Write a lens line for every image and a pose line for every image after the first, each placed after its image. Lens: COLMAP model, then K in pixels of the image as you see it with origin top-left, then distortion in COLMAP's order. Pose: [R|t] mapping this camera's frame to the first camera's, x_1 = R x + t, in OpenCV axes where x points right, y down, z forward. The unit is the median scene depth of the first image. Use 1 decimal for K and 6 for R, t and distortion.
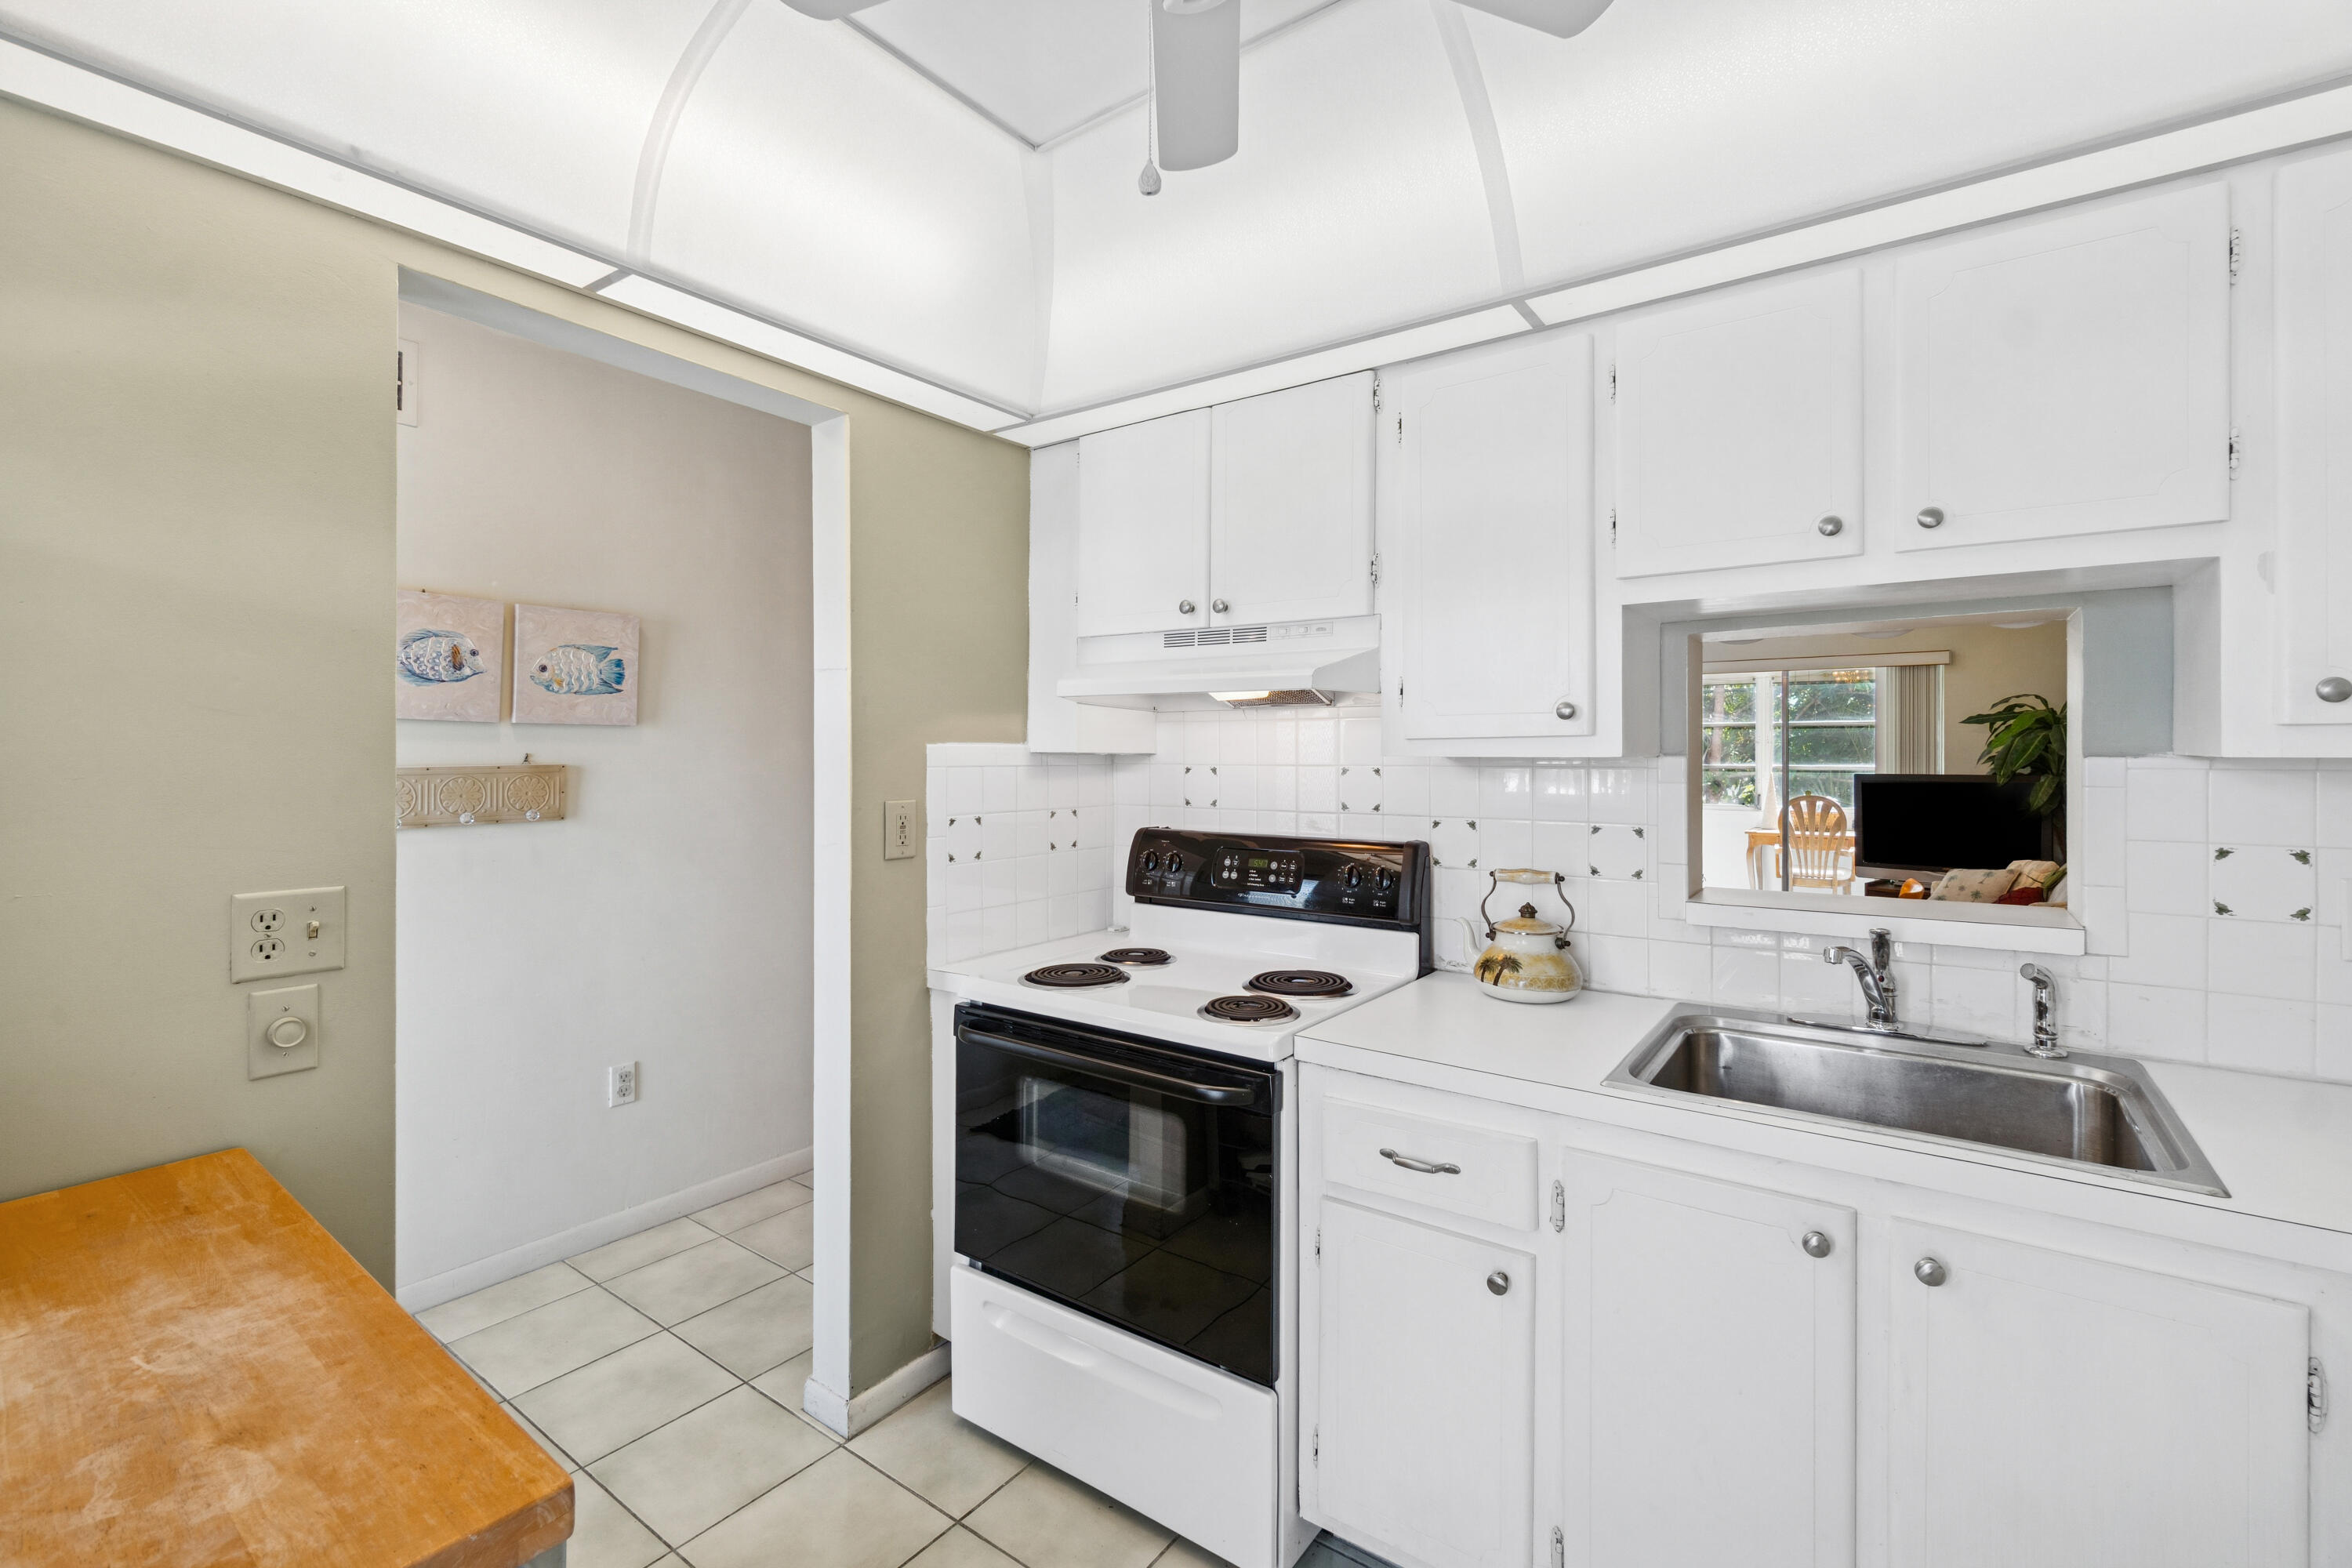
lens RADIAL K [[1053.7, 0, 1178.0], [0, 1053.7, 745.4], [0, 0, 1]] dist [-0.008743, 0.002612]
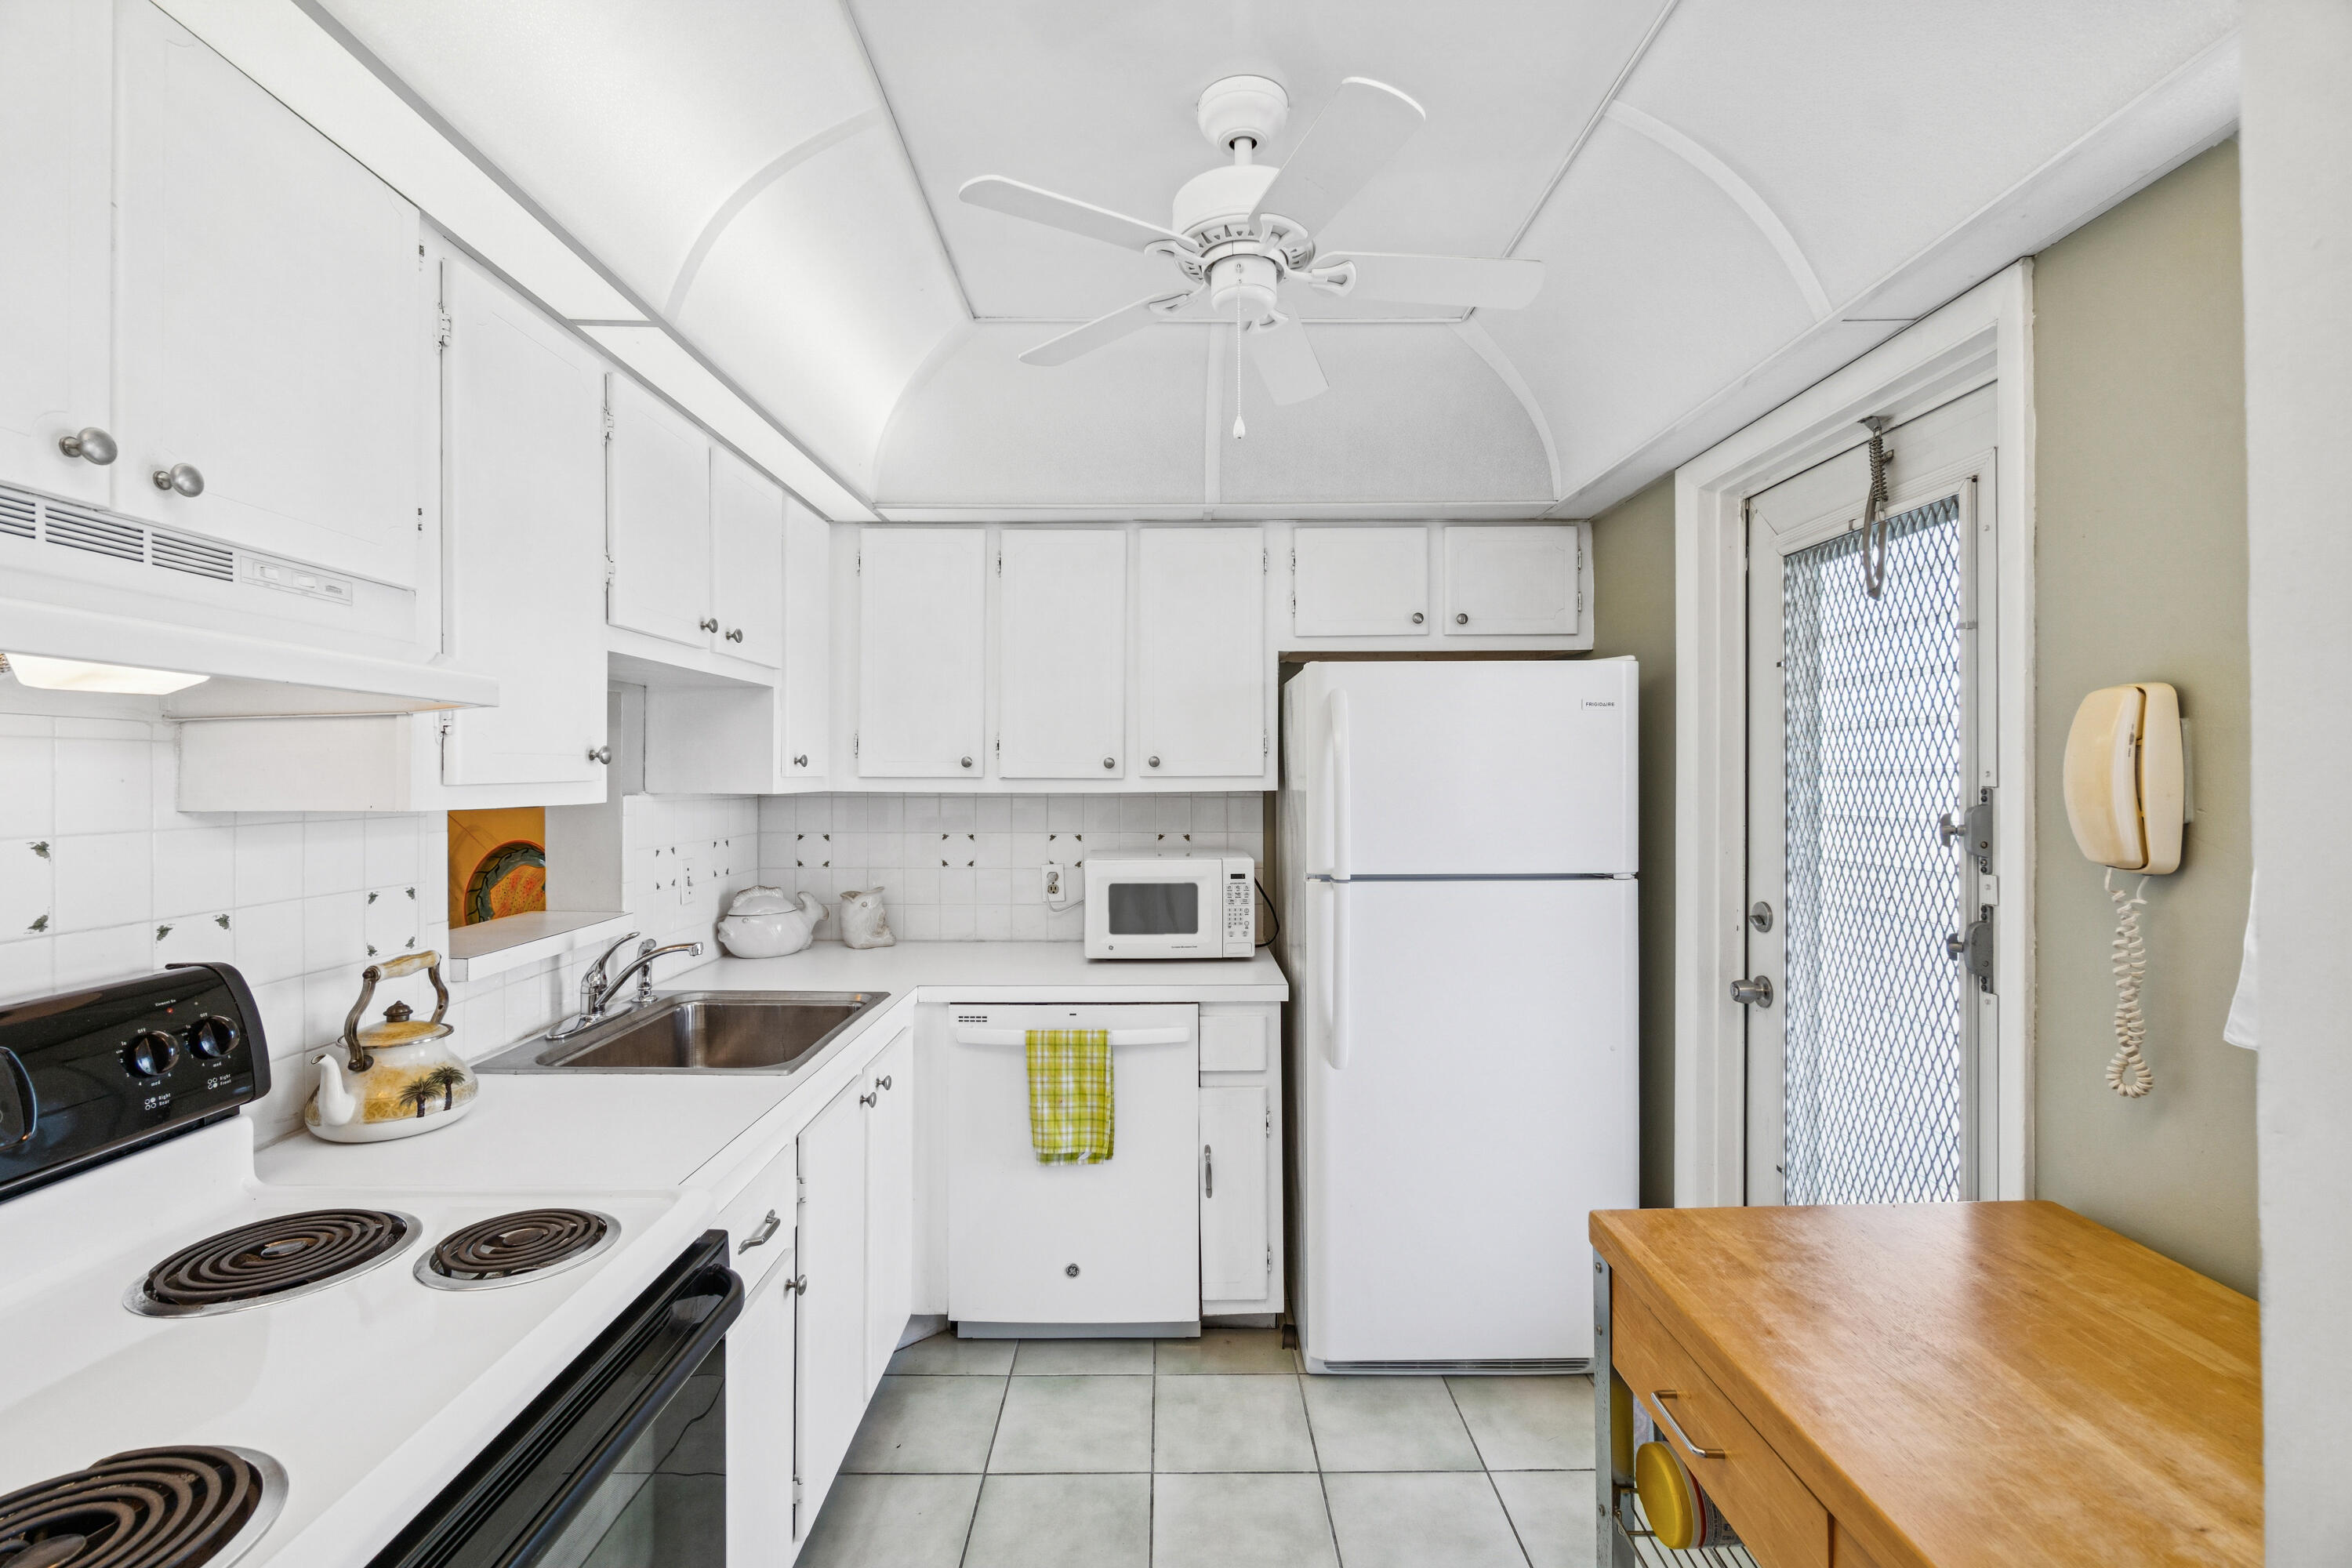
lens RADIAL K [[1053.7, 0, 1180.5], [0, 1053.7, 782.9], [0, 0, 1]] dist [-0.008743, 0.002612]
pose [[-0.613062, -0.004614, 0.790021, -0.554172], [-0.003337, 0.999989, 0.003252, -0.010063], [-0.790027, -0.000643, -0.613071, 0.941133]]
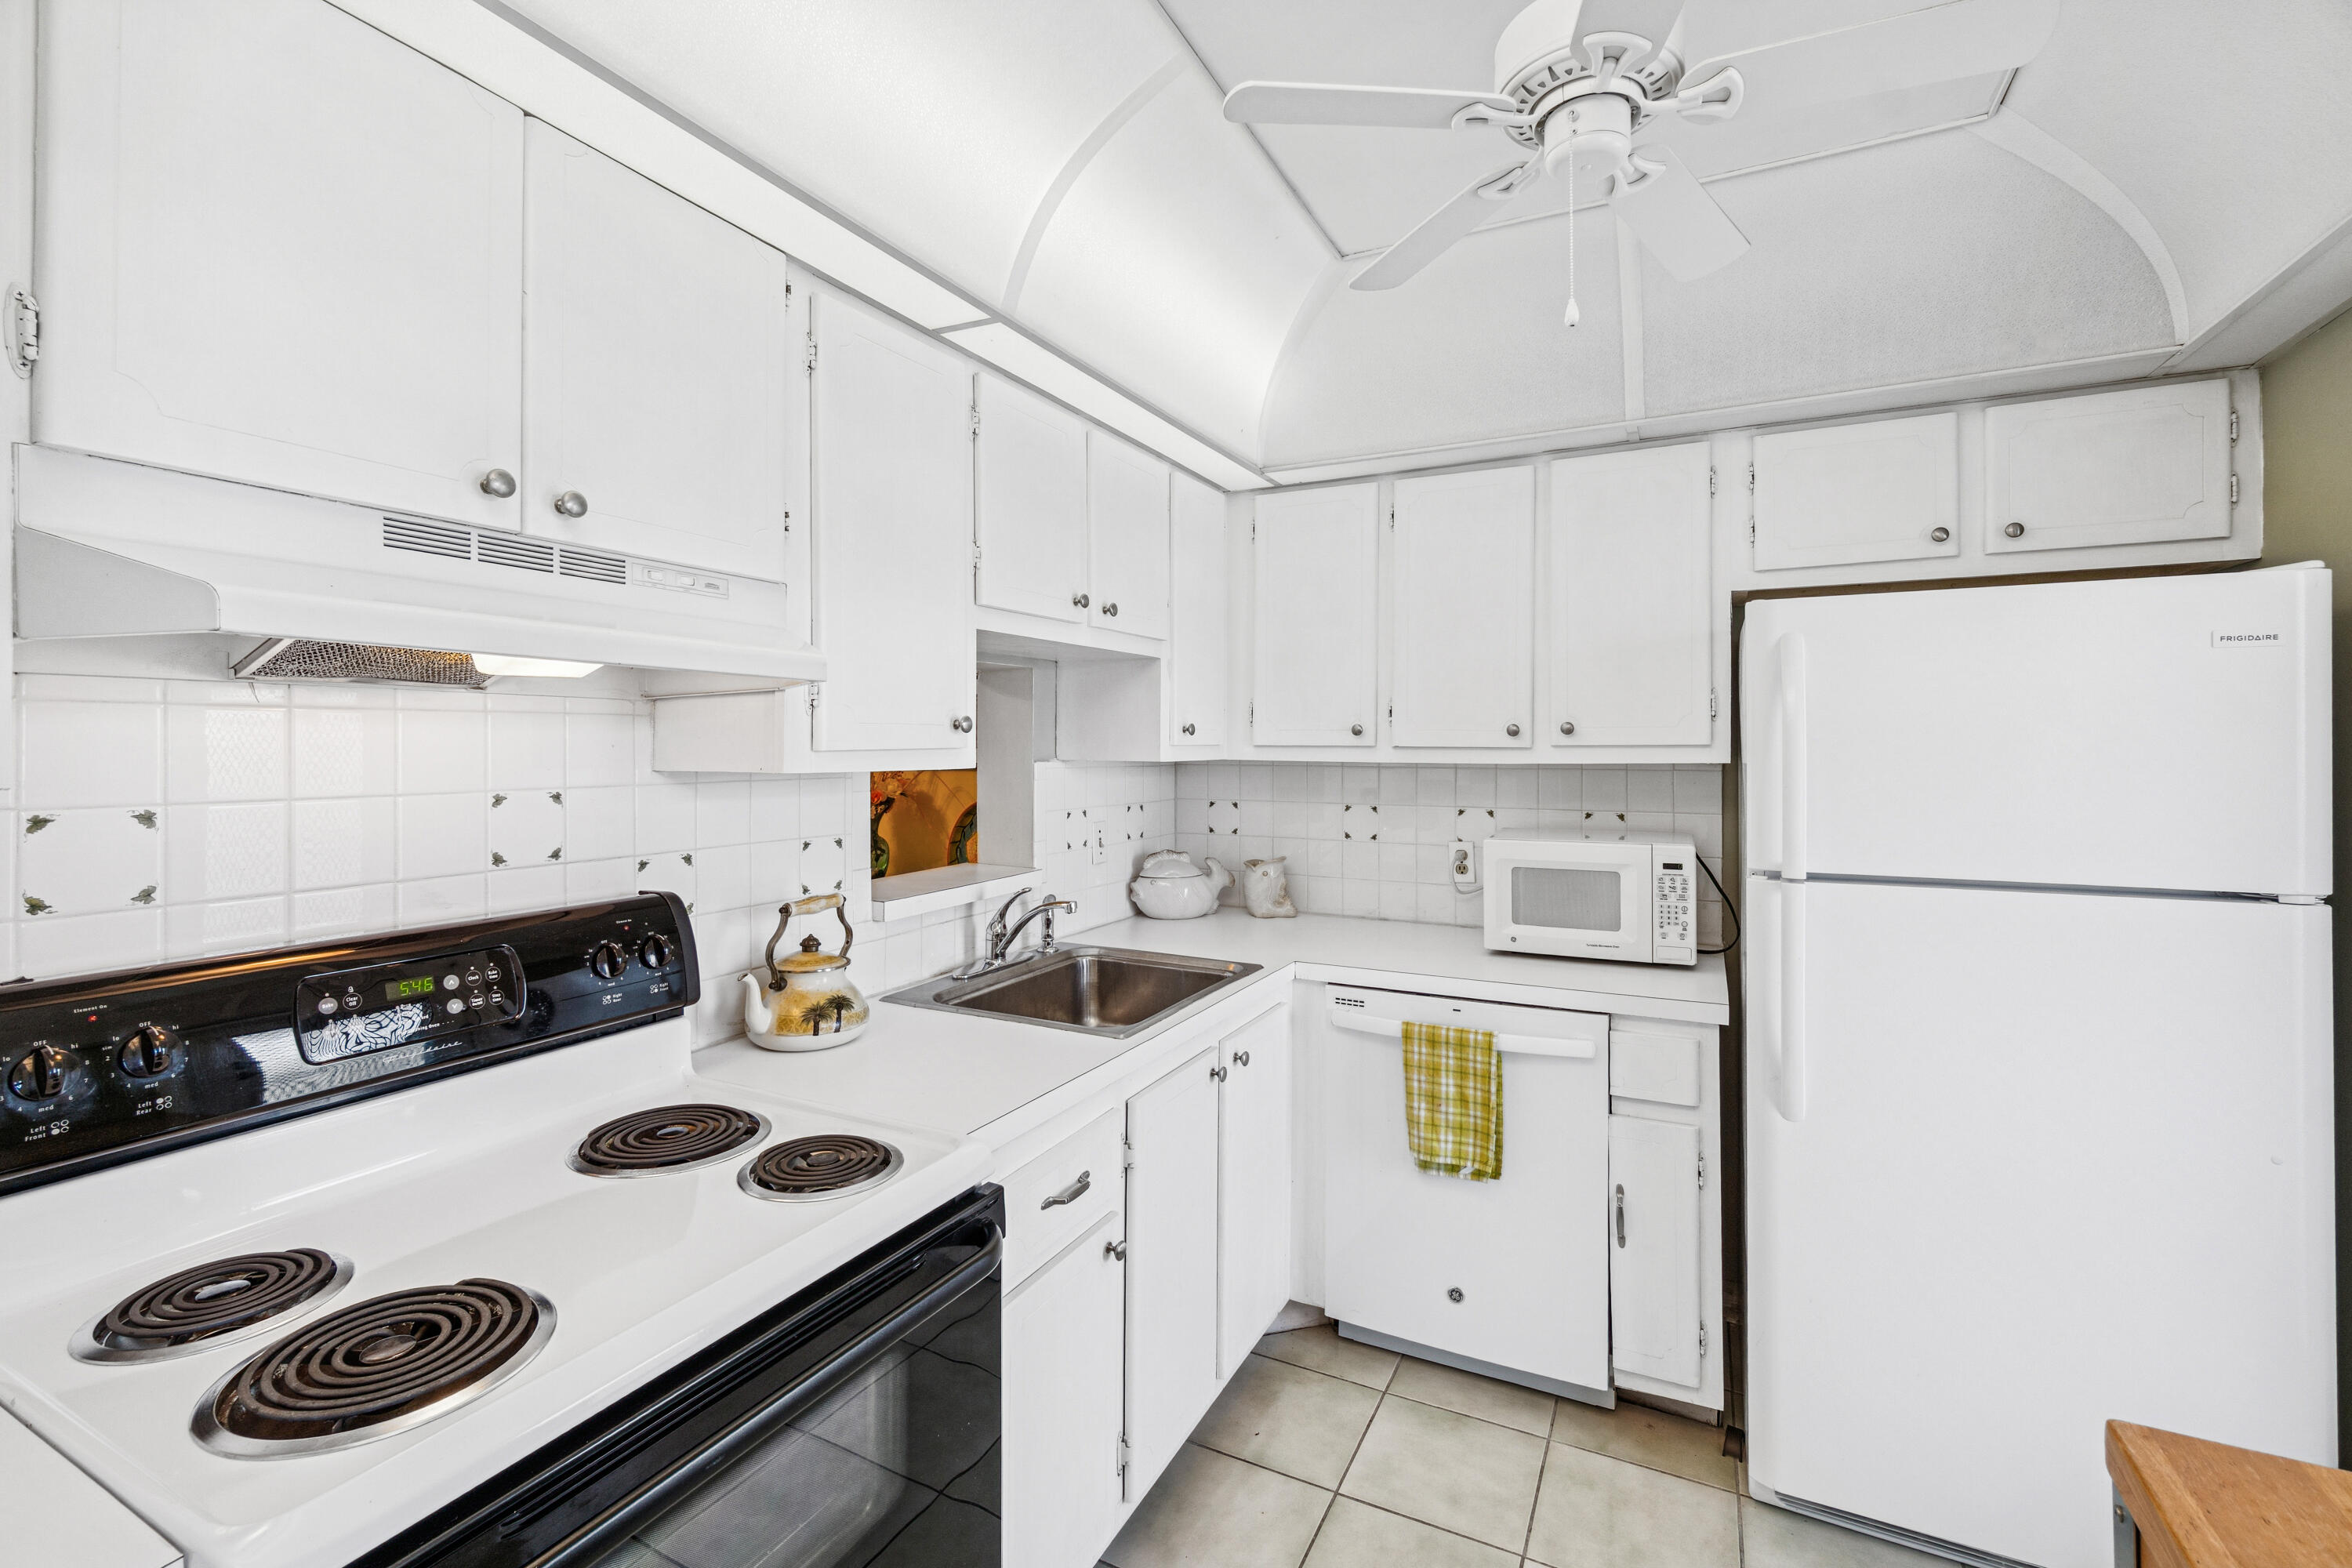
lens RADIAL K [[1053.7, 0, 1169.1], [0, 1053.7, 748.8], [0, 0, 1]] dist [-0.008743, 0.002612]
pose [[-0.168307, -0.003596, 0.985728, -0.544436], [-0.006582, 0.999975, 0.002524, -0.010070], [-0.985713, -0.006063, -0.168326, 0.789556]]
